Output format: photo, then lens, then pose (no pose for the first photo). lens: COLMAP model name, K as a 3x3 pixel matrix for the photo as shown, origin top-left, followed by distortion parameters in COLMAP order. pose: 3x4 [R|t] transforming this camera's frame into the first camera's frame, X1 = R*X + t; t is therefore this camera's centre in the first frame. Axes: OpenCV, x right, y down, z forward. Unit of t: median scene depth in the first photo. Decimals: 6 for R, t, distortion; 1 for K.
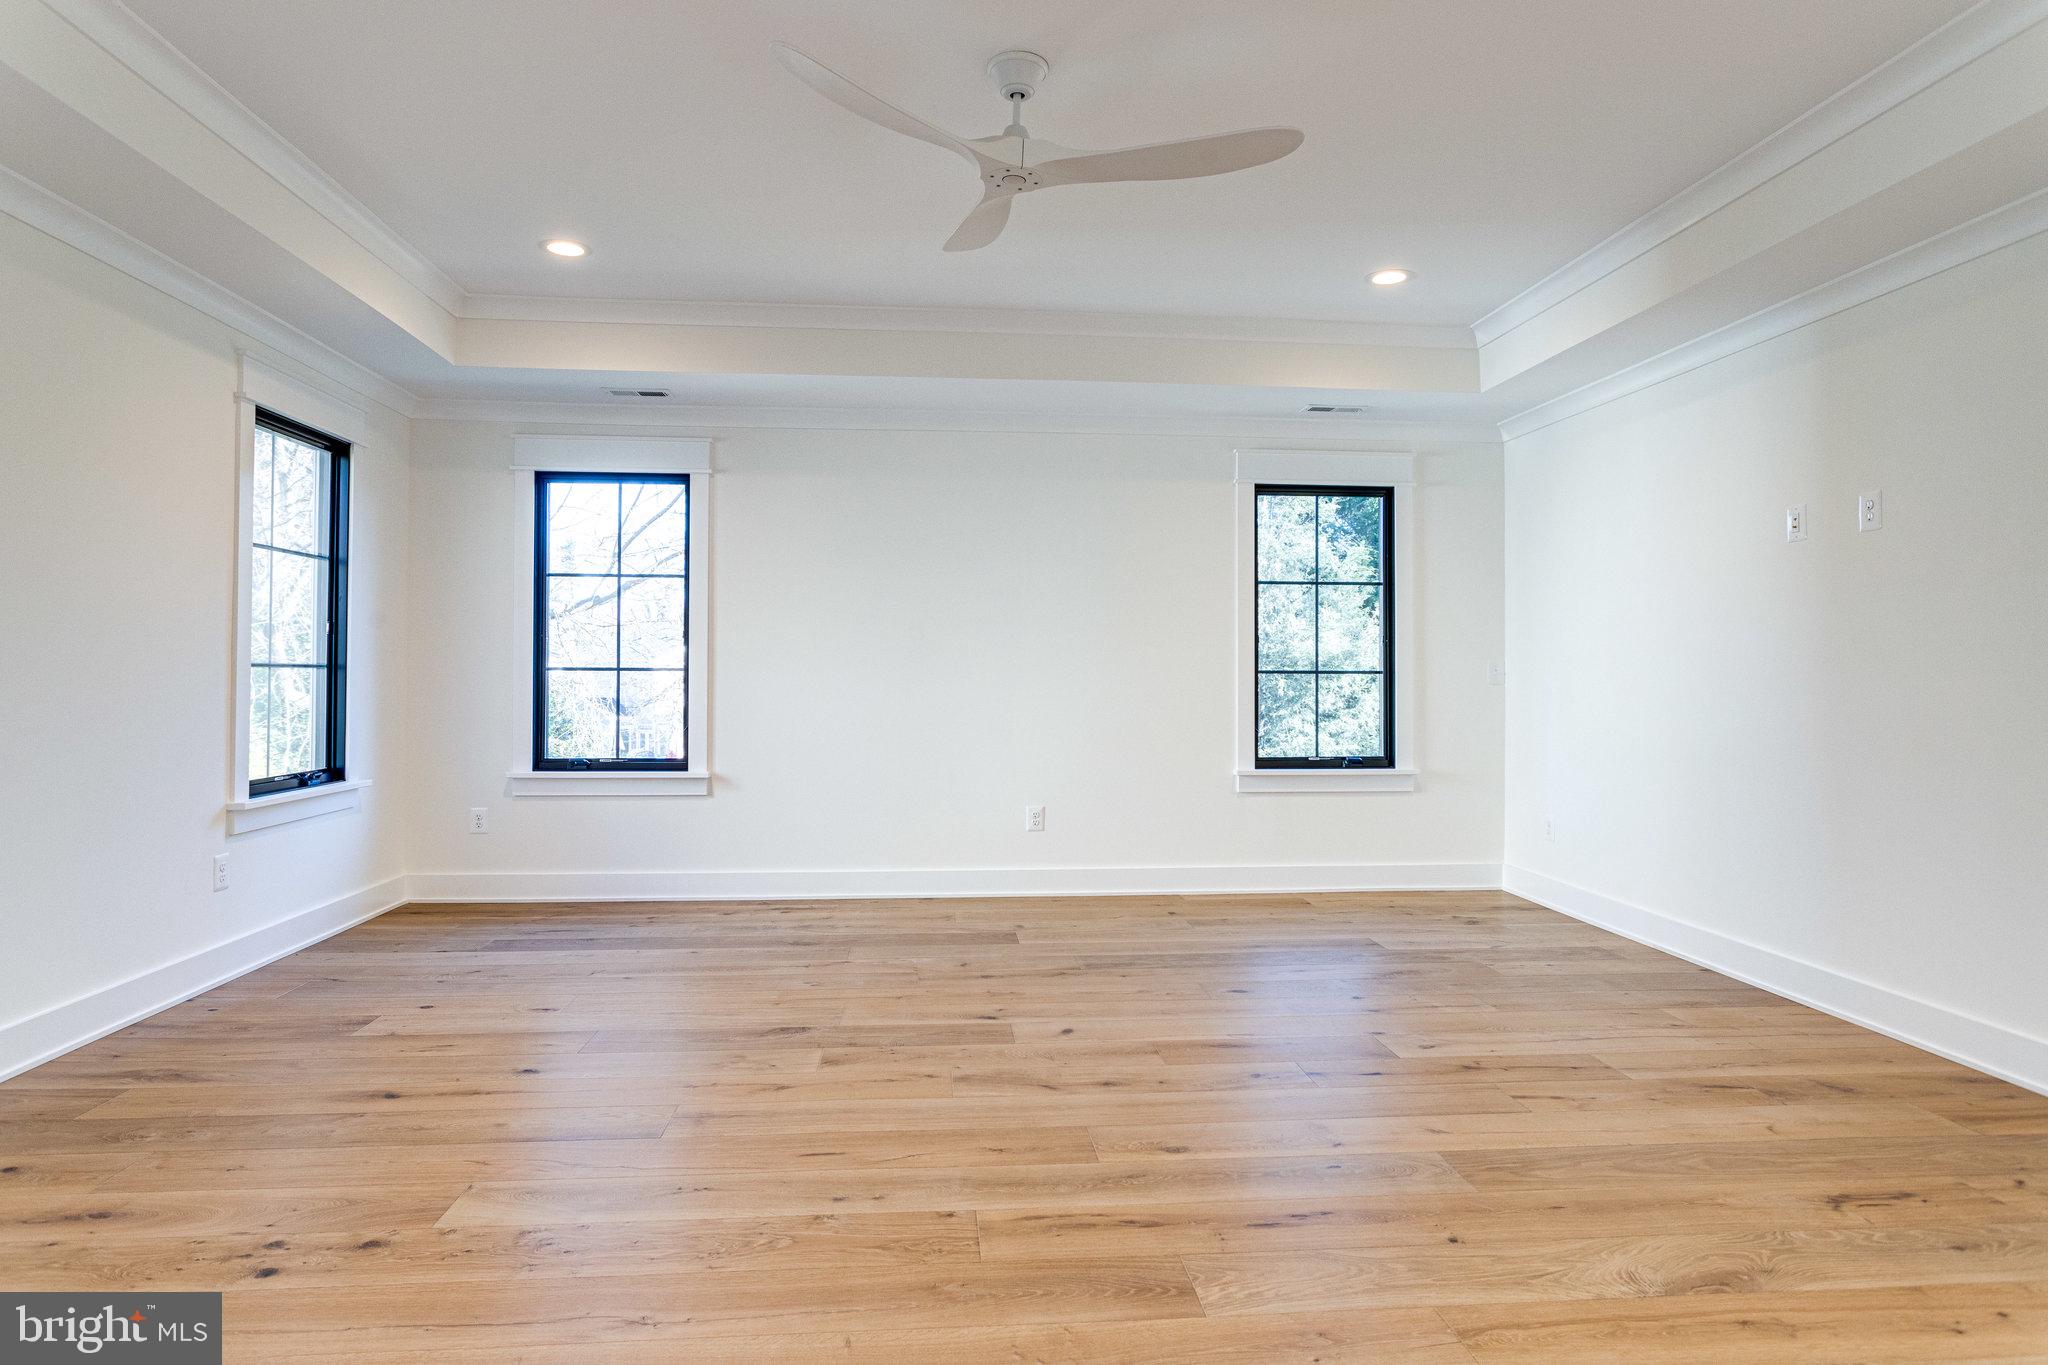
lens RADIAL K [[1162.7, 0, 1025.7], [0, 1162.7, 646.0], [0, 0, 1]] dist [-0.021330, 0.017343]
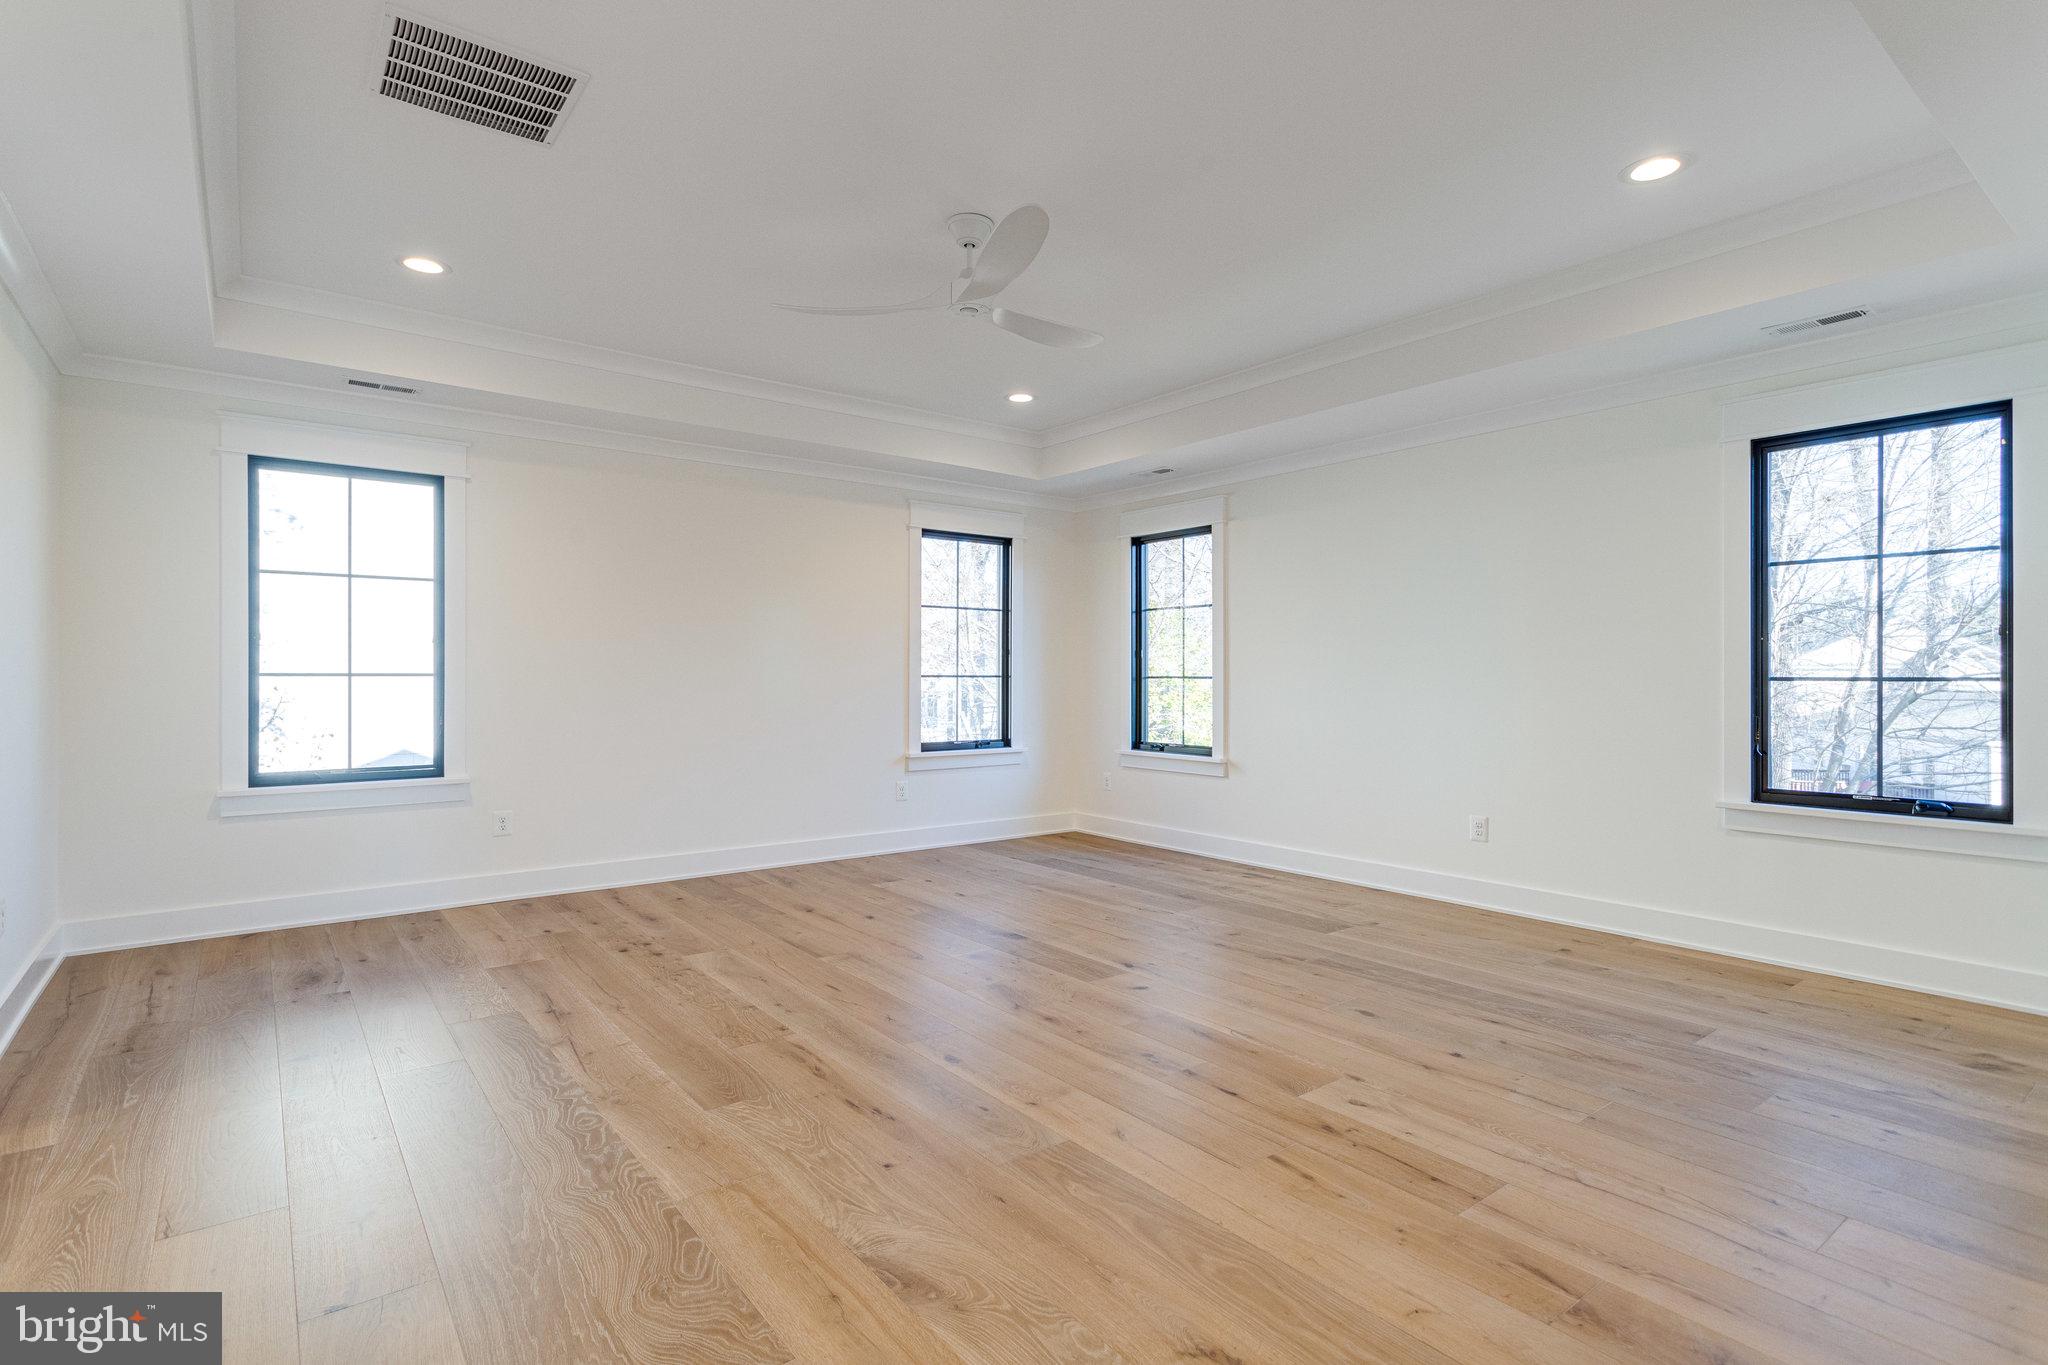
lens RADIAL K [[995.3, 0, 1026.5], [0, 995.3, 663.8], [0, 0, 1]] dist [0.003282, 0.000319]
pose [[0.546949, -0.013011, -0.837065, 0.900989], [0.021151, 0.999775, -0.001720, 0.004520], [0.836899, -0.016764, 0.547101, 0.394163]]
